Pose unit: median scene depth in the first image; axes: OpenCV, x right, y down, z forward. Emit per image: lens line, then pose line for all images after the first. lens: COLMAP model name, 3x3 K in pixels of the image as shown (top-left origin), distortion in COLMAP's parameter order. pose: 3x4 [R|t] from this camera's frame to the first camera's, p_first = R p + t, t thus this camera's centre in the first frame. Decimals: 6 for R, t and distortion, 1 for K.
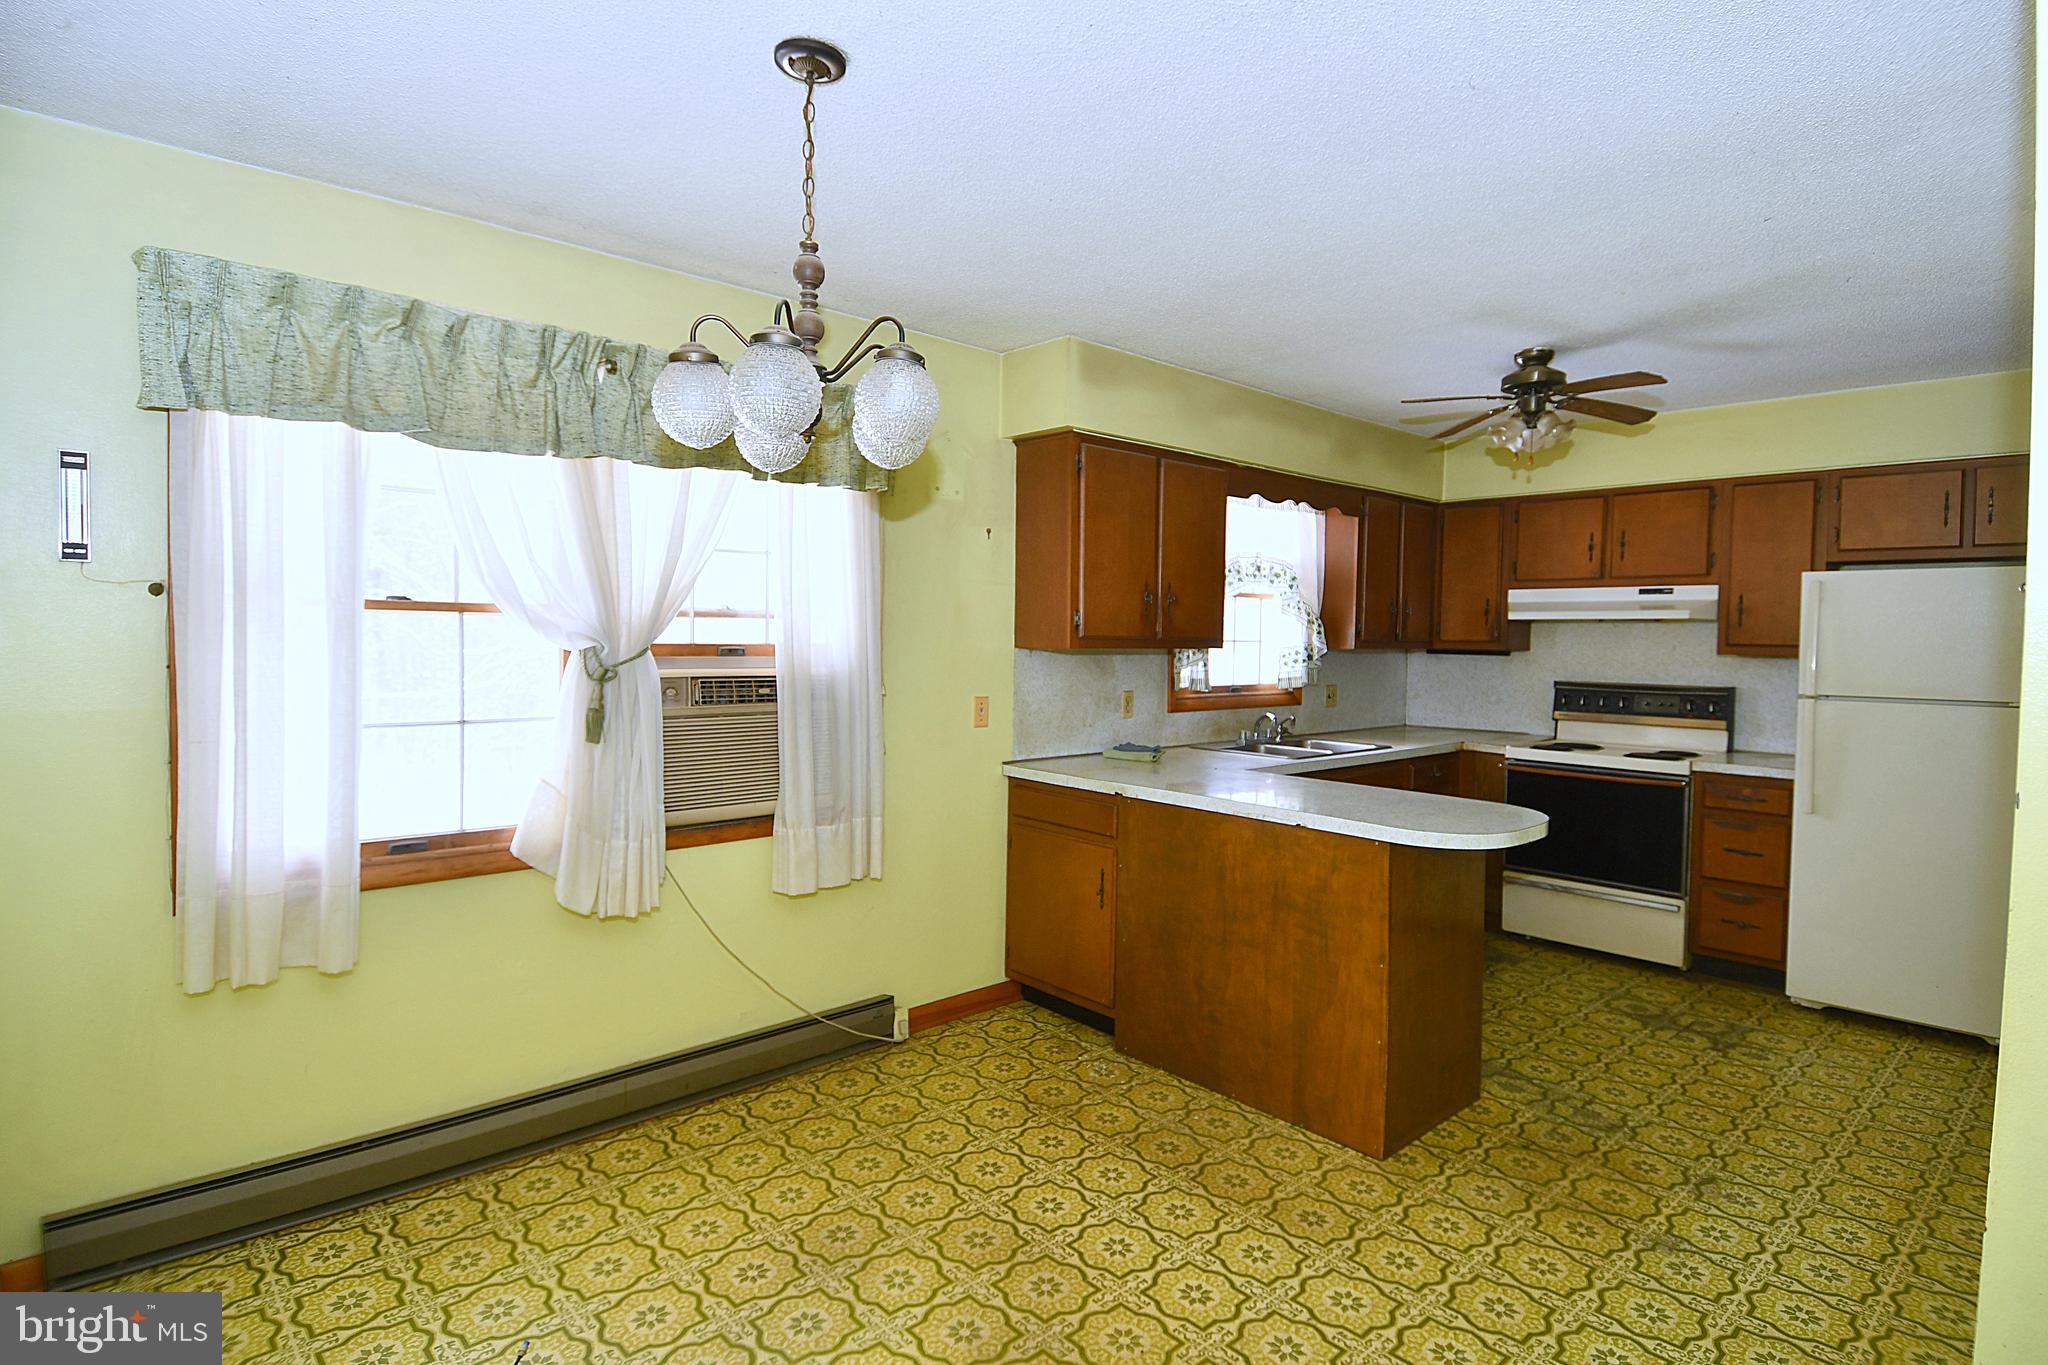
lens RADIAL K [[1028.7, 0, 1053.9], [0, 1028.7, 678.0], [0, 0, 1]] dist [0.010277, -0.029846]
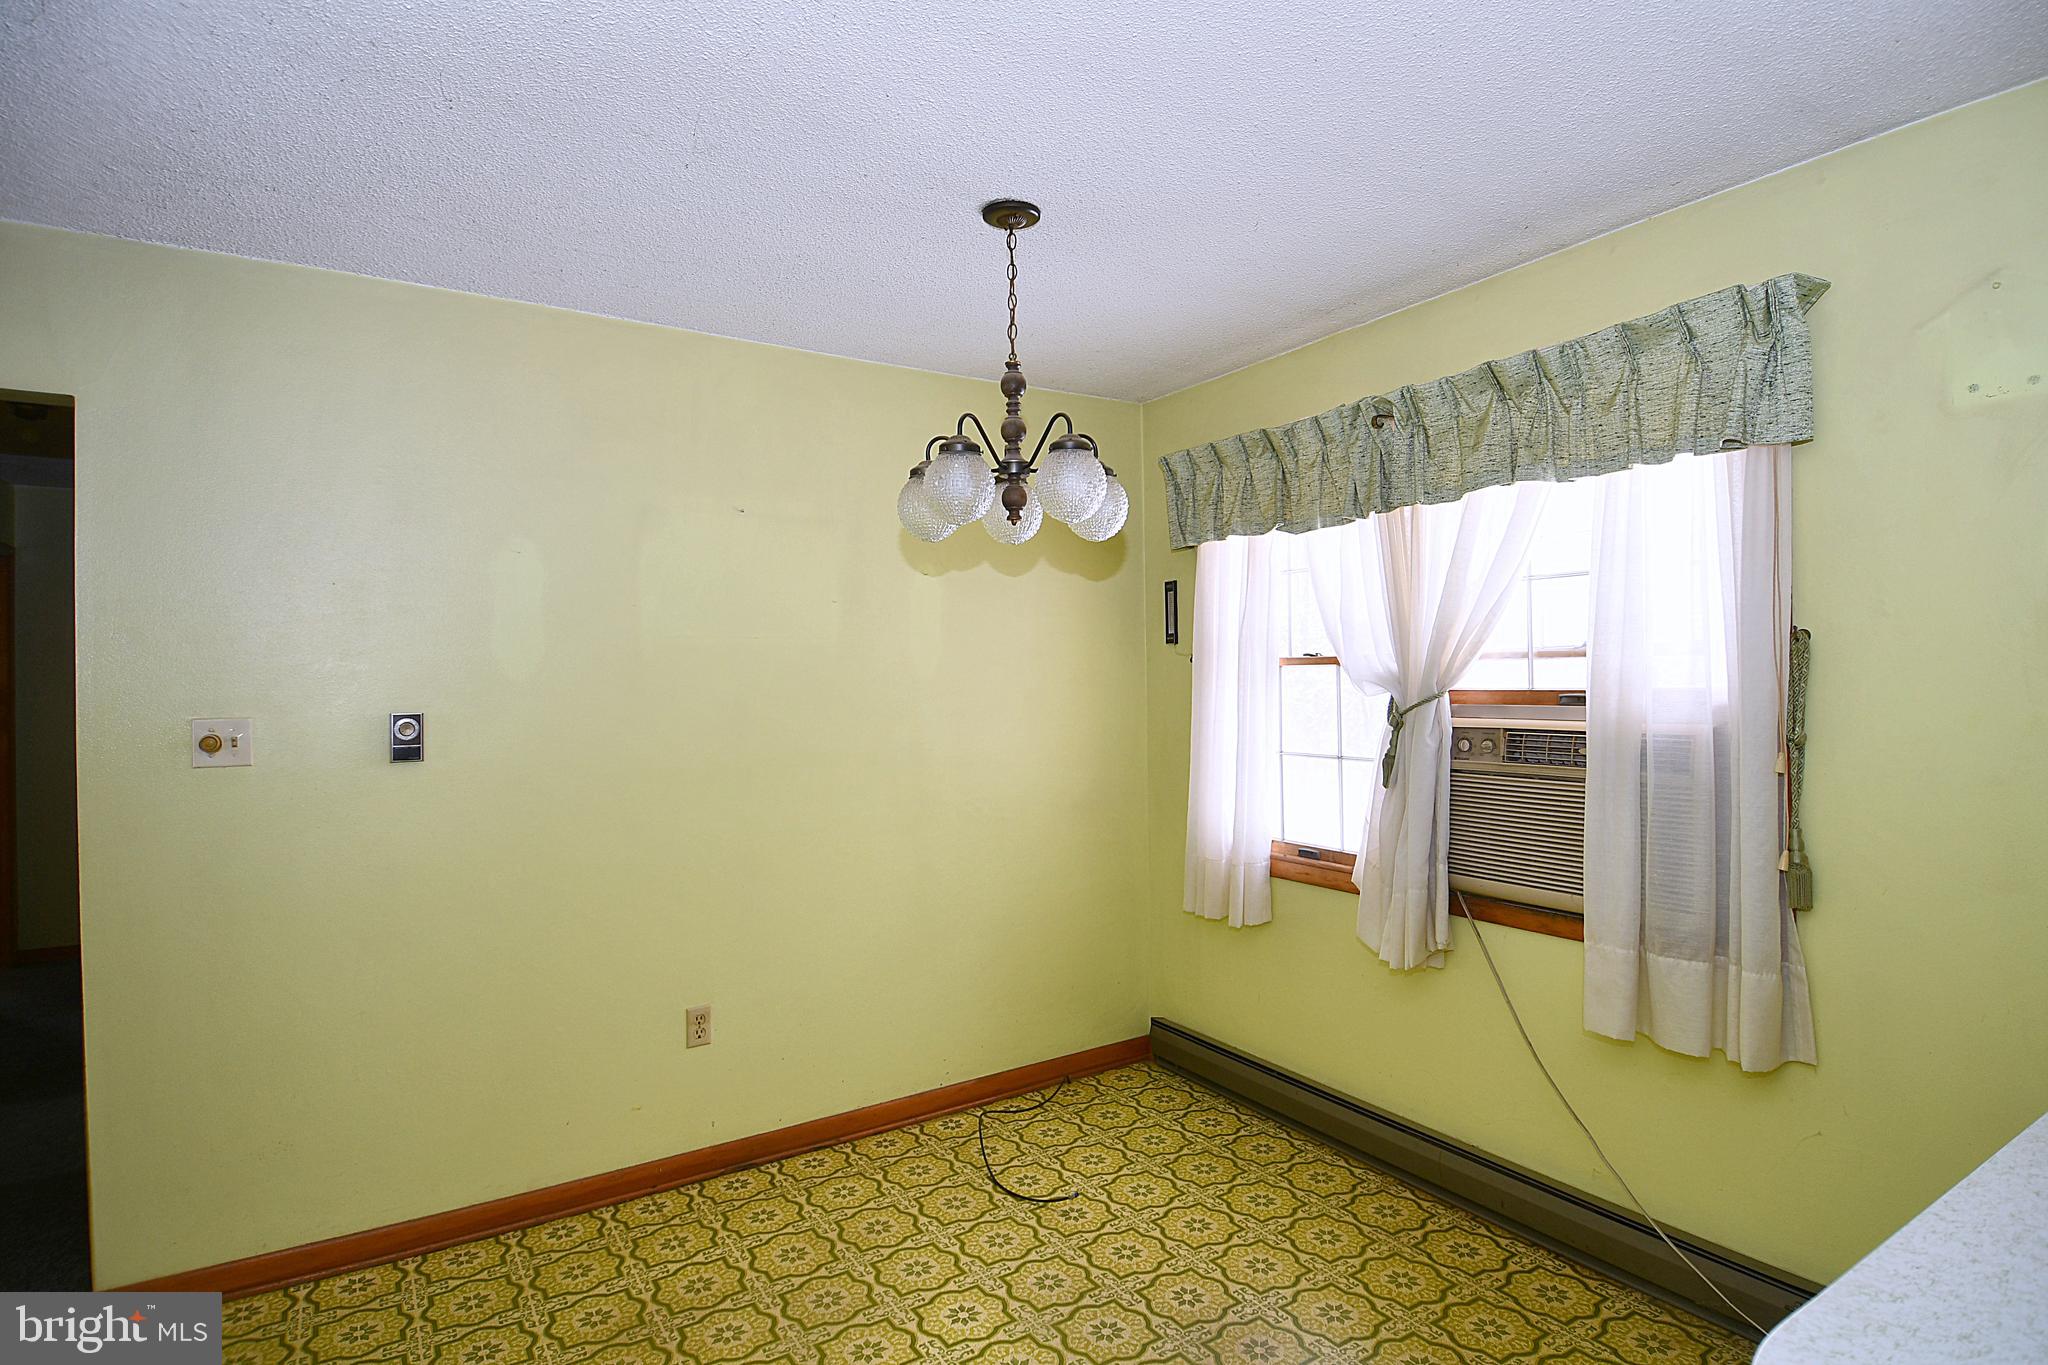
lens RADIAL K [[1028.7, 0, 1027.0], [0, 1028.7, 669.5], [0, 0, 1]] dist [0.010277, -0.029846]
pose [[-0.184272, -0.025131, -0.982554, 0.638391], [-0.034804, 0.999213, -0.019029, -0.022208], [0.982259, 0.030690, -0.185001, 0.841953]]
